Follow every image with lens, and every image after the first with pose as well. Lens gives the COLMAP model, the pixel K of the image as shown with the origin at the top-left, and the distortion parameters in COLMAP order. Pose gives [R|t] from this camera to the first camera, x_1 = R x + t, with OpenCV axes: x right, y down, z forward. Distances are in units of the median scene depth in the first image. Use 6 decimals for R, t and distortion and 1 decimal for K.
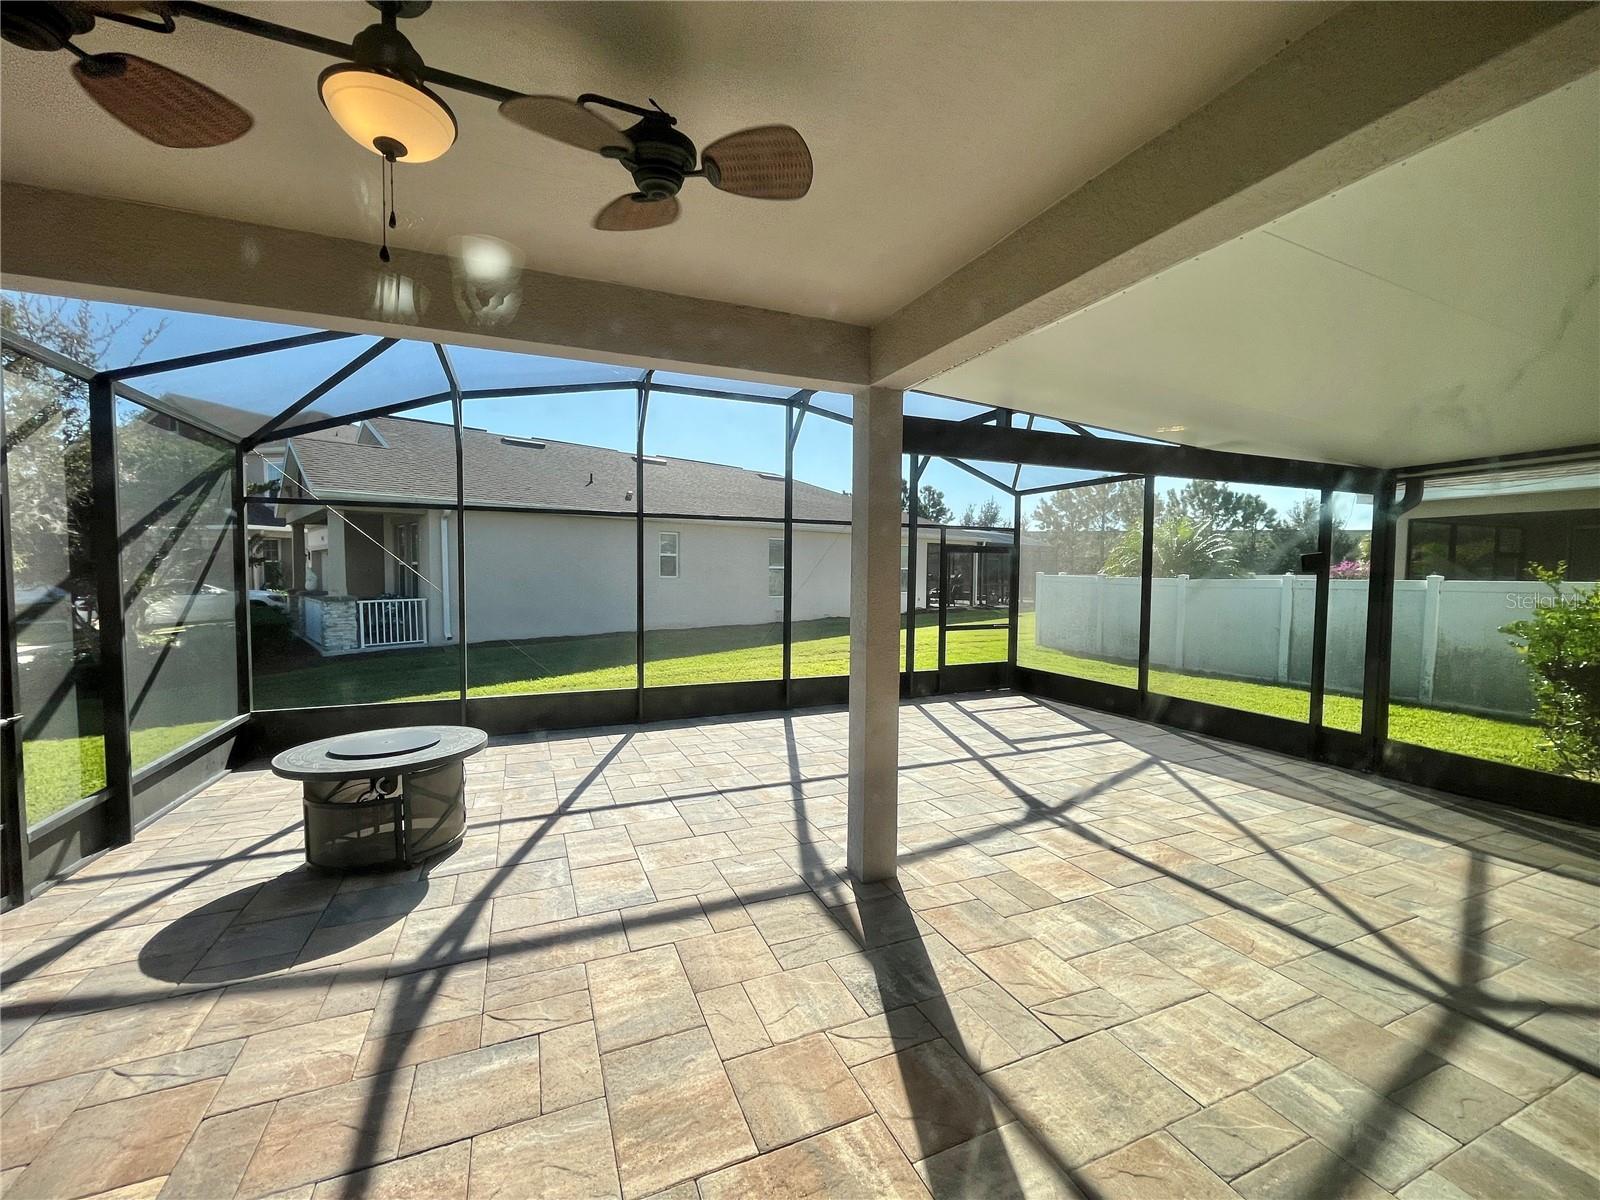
lens RADIAL K [[647.7, 0, 800.3], [0, 647.7, 600.4], [0, 0, 1]] dist [-0.000892, 0.001017]
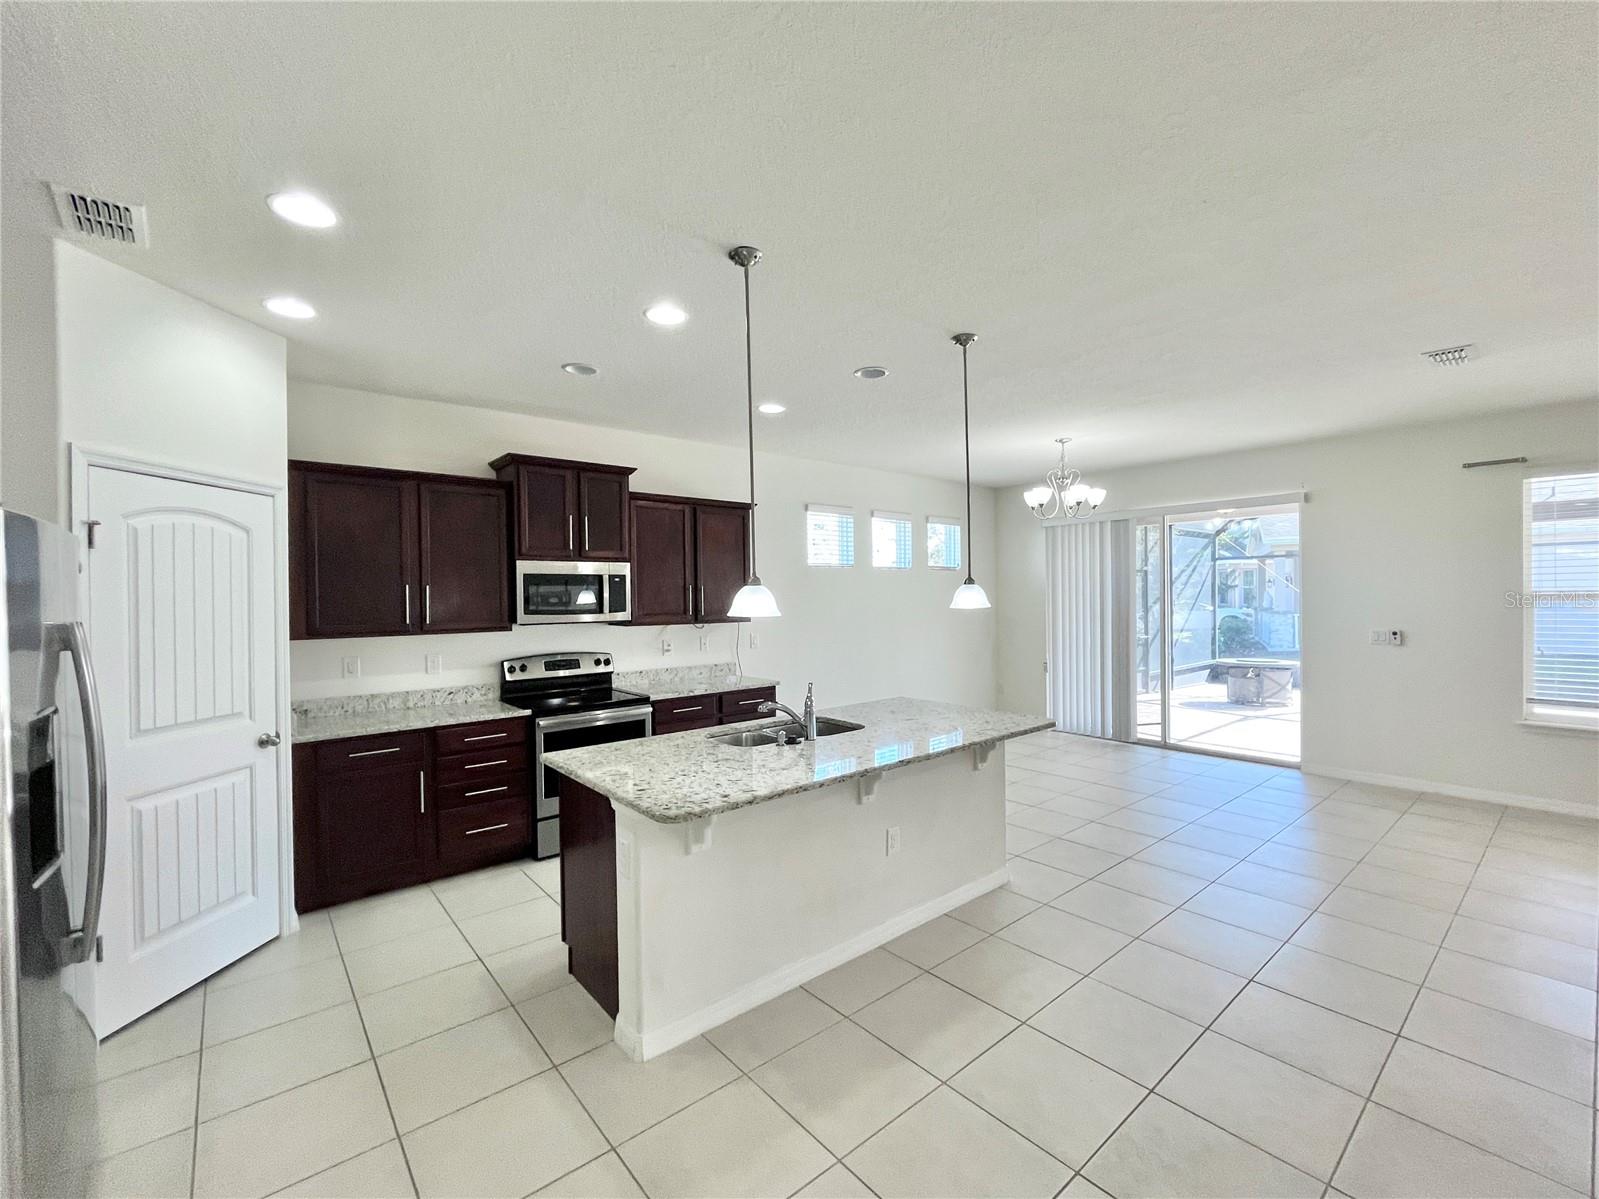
lens RADIAL K [[647.3, 0, 802.1], [0, 647.3, 600.6], [0, 0, 1]] dist [-0.000892, 0.001017]
pose [[0.272886, -0.003453, -0.962040, 0.263007], [-0.029576, 0.999491, -0.011976, 0.012602], [0.961592, 0.031721, 0.272645, -0.288835]]
